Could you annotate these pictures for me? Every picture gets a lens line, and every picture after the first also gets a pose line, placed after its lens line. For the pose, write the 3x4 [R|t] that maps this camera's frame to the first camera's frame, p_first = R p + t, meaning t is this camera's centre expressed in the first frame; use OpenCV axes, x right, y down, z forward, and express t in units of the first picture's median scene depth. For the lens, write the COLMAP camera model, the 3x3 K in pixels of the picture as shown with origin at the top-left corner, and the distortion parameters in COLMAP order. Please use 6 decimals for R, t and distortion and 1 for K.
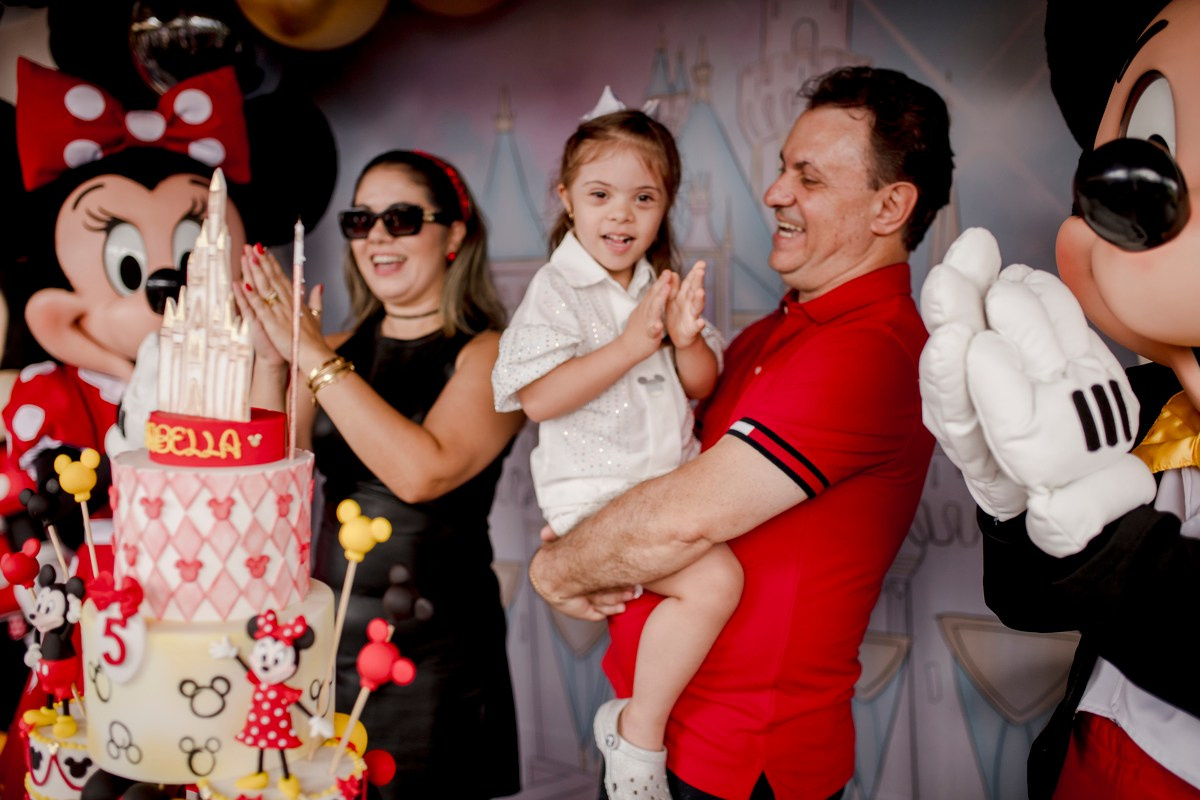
lens RADIAL K [[1166.3, 0, 600.0], [0, 1166.3, 400.0], [0, 0, 1]] dist [-0.061375, 0.100639]
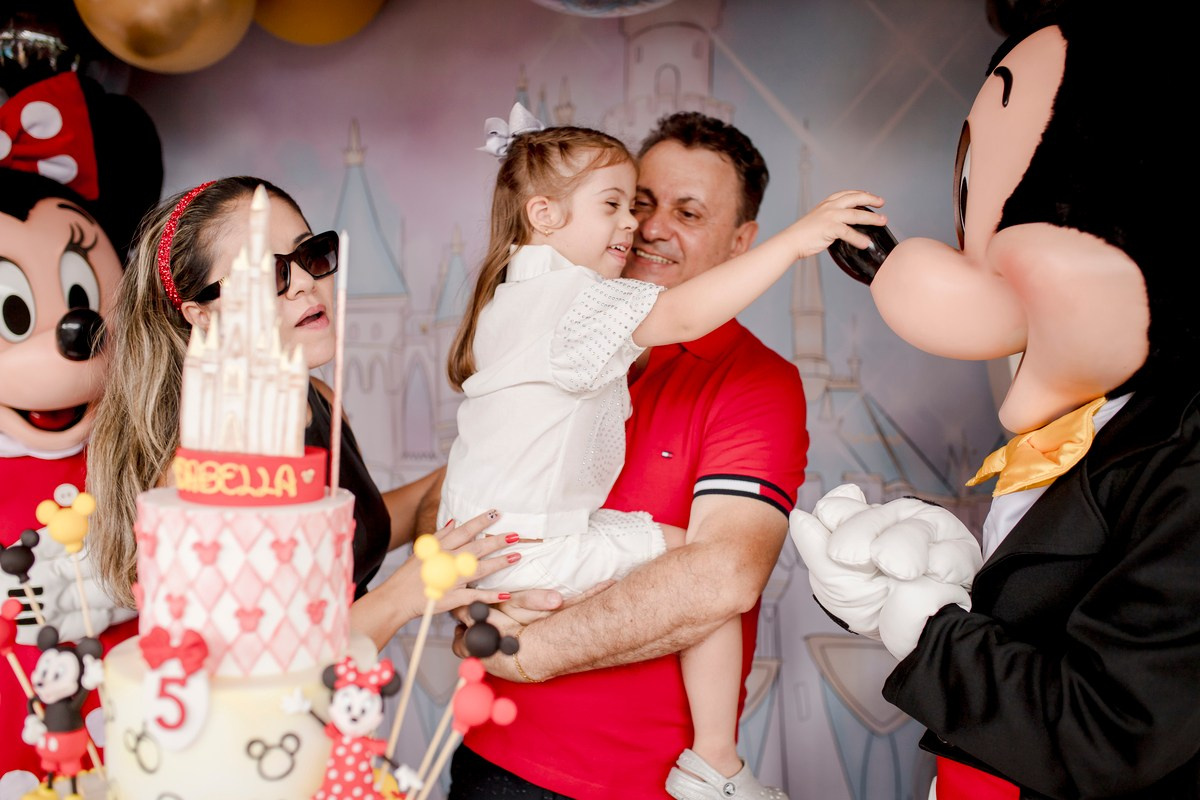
lens RADIAL K [[1166.3, 0, 600.0], [0, 1166.3, 400.0], [0, 0, 1]] dist [-0.061375, 0.100639]
pose [[0.973781, -0.015637, 0.226949, -0.281427], [0.024176, 0.999099, -0.034893, 0.011756], [-0.226198, 0.039464, 0.973281, 0.036889]]
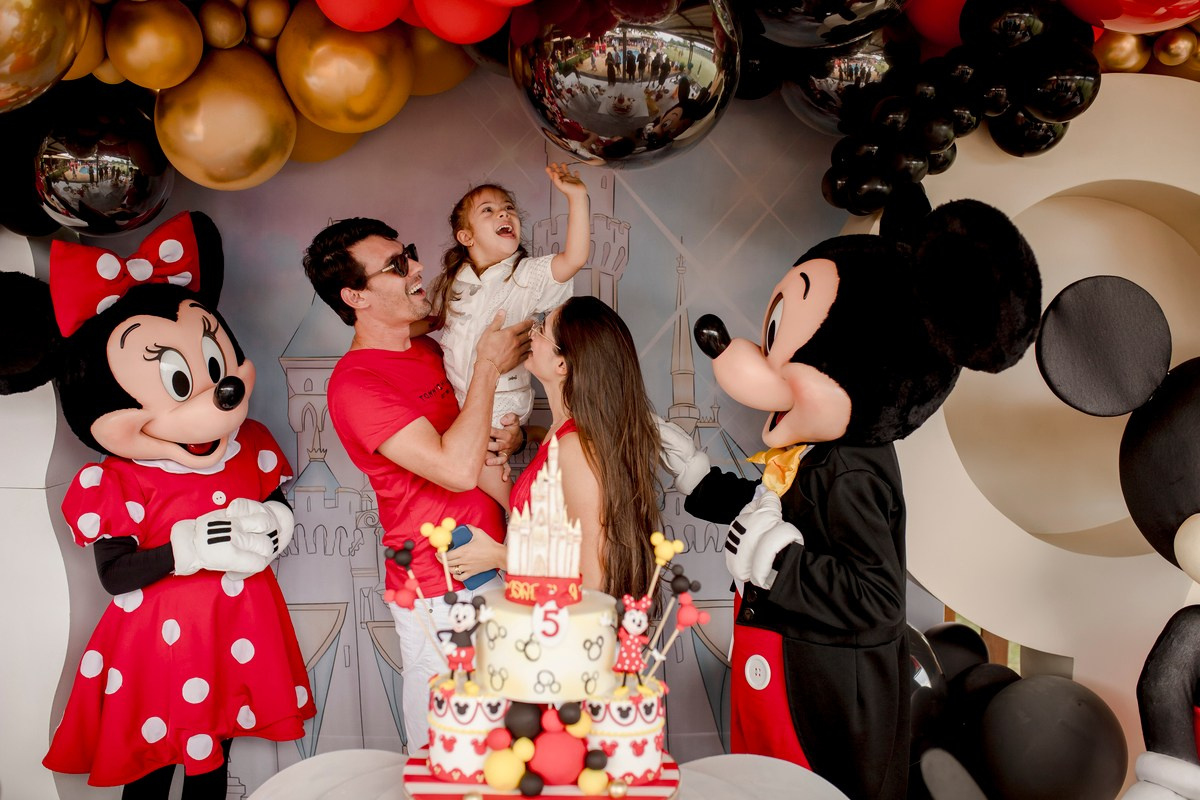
lens RADIAL K [[1166.3, 0, 600.0], [0, 1166.3, 400.0], [0, 0, 1]] dist [-0.061375, 0.100639]
pose [[0.877262, -0.024250, 0.479398, -1.139913], [0.043574, 0.998623, -0.029223, -0.072371], [-0.478029, 0.046526, 0.877111, -0.580105]]
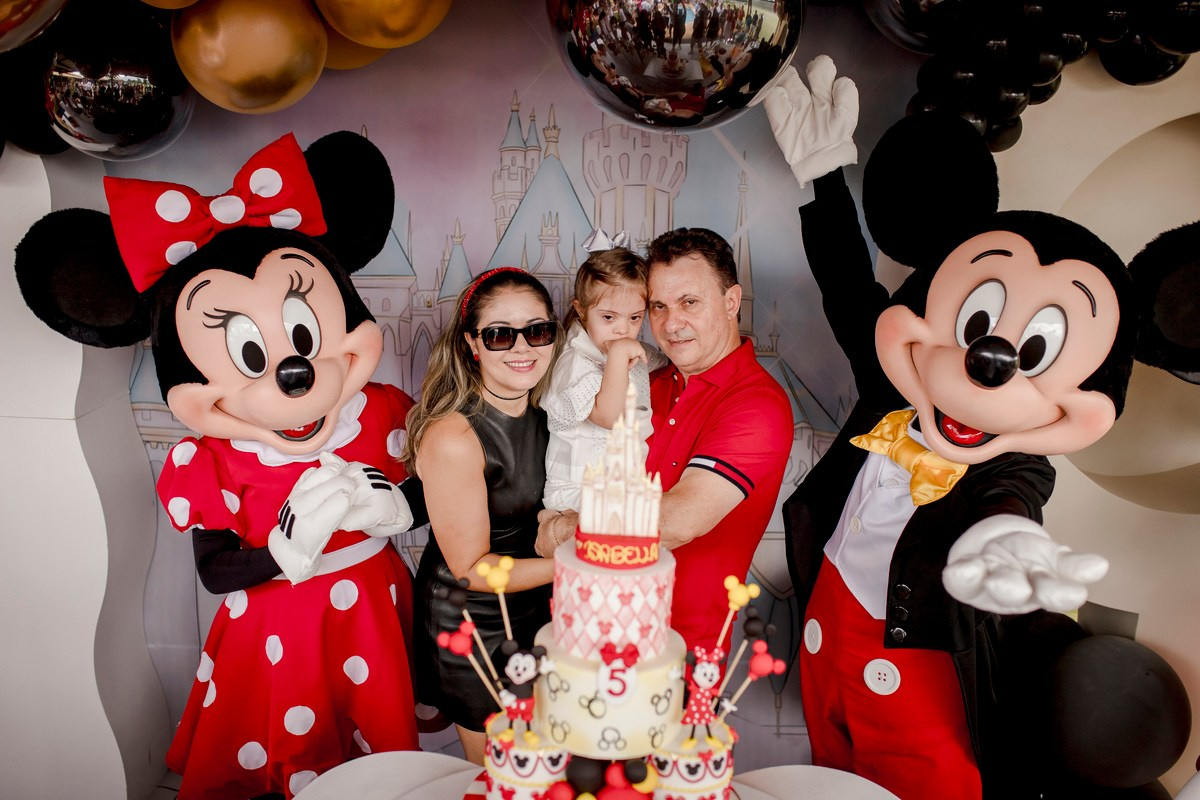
lens RADIAL K [[1166.3, 0, 600.0], [0, 1166.3, 400.0], [0, 0, 1]] dist [-0.061375, 0.100639]
pose [[0.889324, -0.086112, 0.449097, -1.097148], [0.028947, 0.990741, 0.132647, -0.391050], [-0.456361, -0.104966, 0.883582, -0.392105]]
